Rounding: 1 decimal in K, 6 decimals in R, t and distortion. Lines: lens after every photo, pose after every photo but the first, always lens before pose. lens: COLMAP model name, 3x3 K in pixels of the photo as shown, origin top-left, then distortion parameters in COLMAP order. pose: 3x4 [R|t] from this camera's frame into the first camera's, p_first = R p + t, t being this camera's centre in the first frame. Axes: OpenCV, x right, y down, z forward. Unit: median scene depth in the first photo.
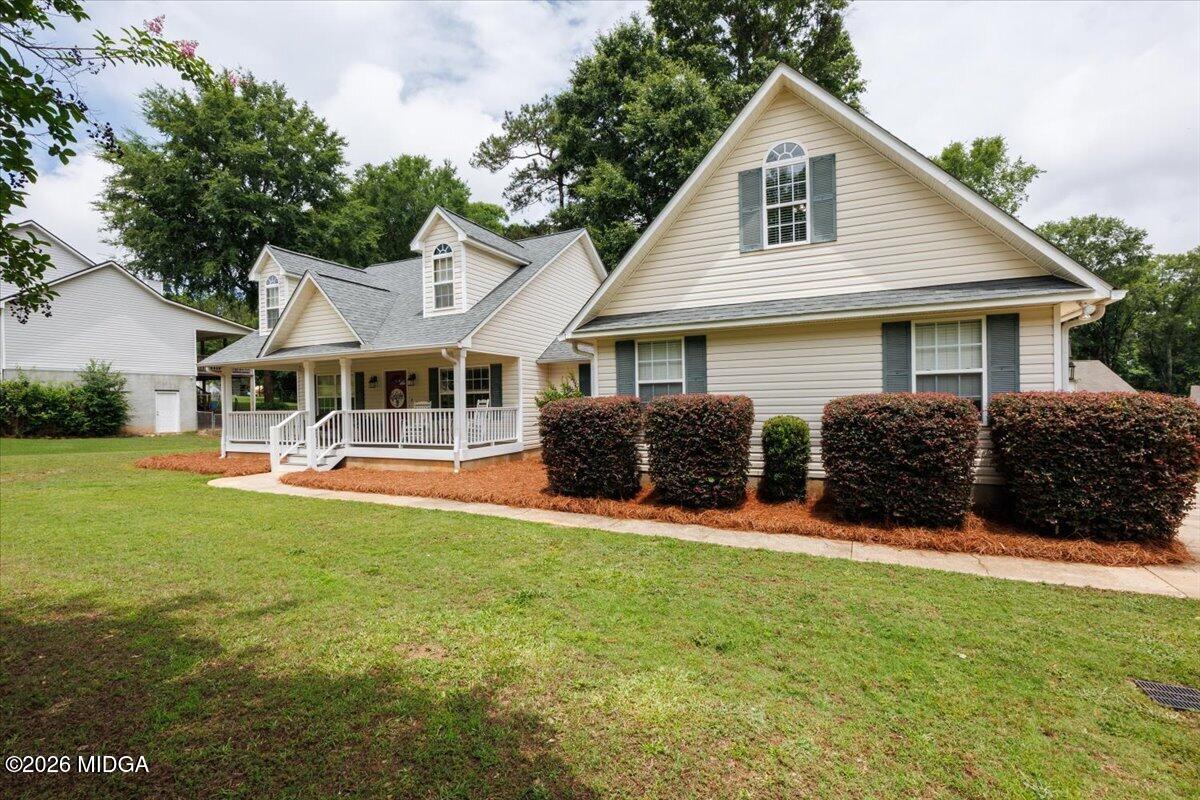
lens RADIAL K [[524.5, 0, 600.5], [0, 524.5, 402.9], [0, 0, 1]] dist [-0.011687, -0.001150]
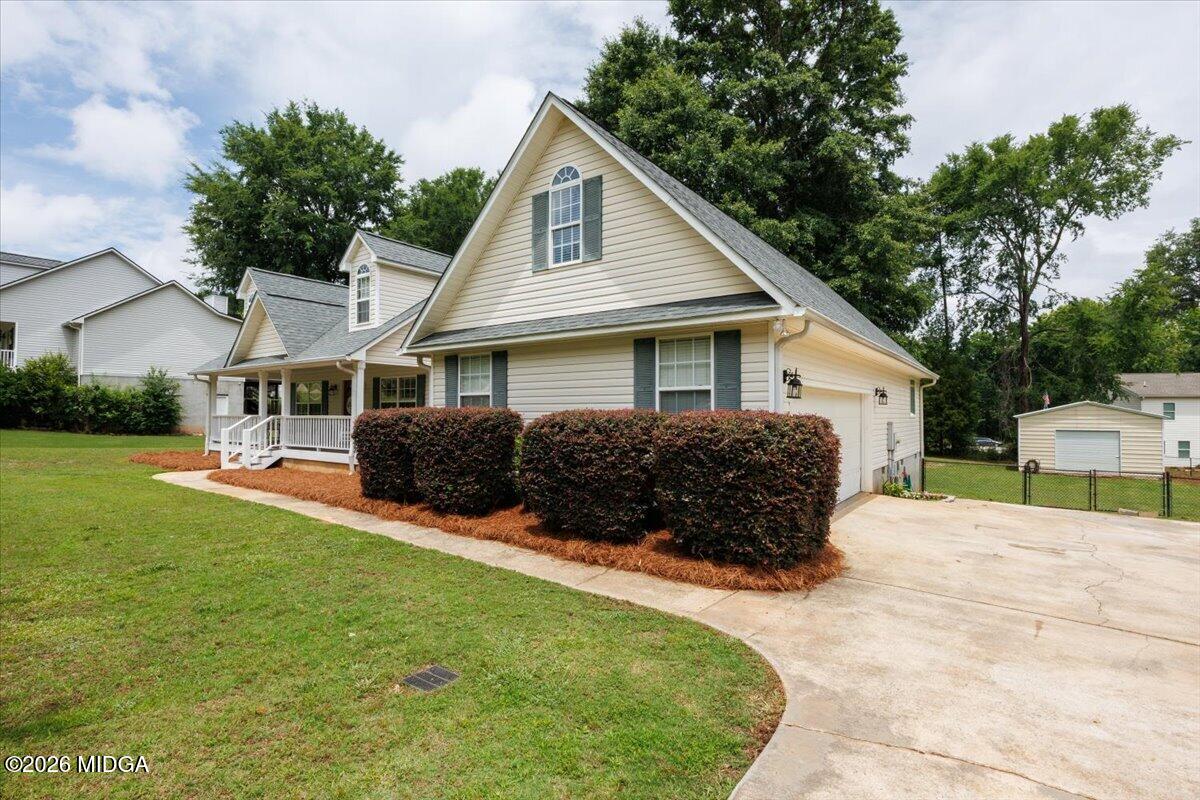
lens RADIAL K [[556.7, 0, 602.0], [0, 556.7, 395.1], [0, 0, 1]] dist [-0.013211, 0.000120]
pose [[0.983959, 0.012561, -0.177954, 0.399433], [-0.017985, 0.999421, -0.028899, -0.007782], [0.177488, 0.031636, 0.983614, -0.039128]]
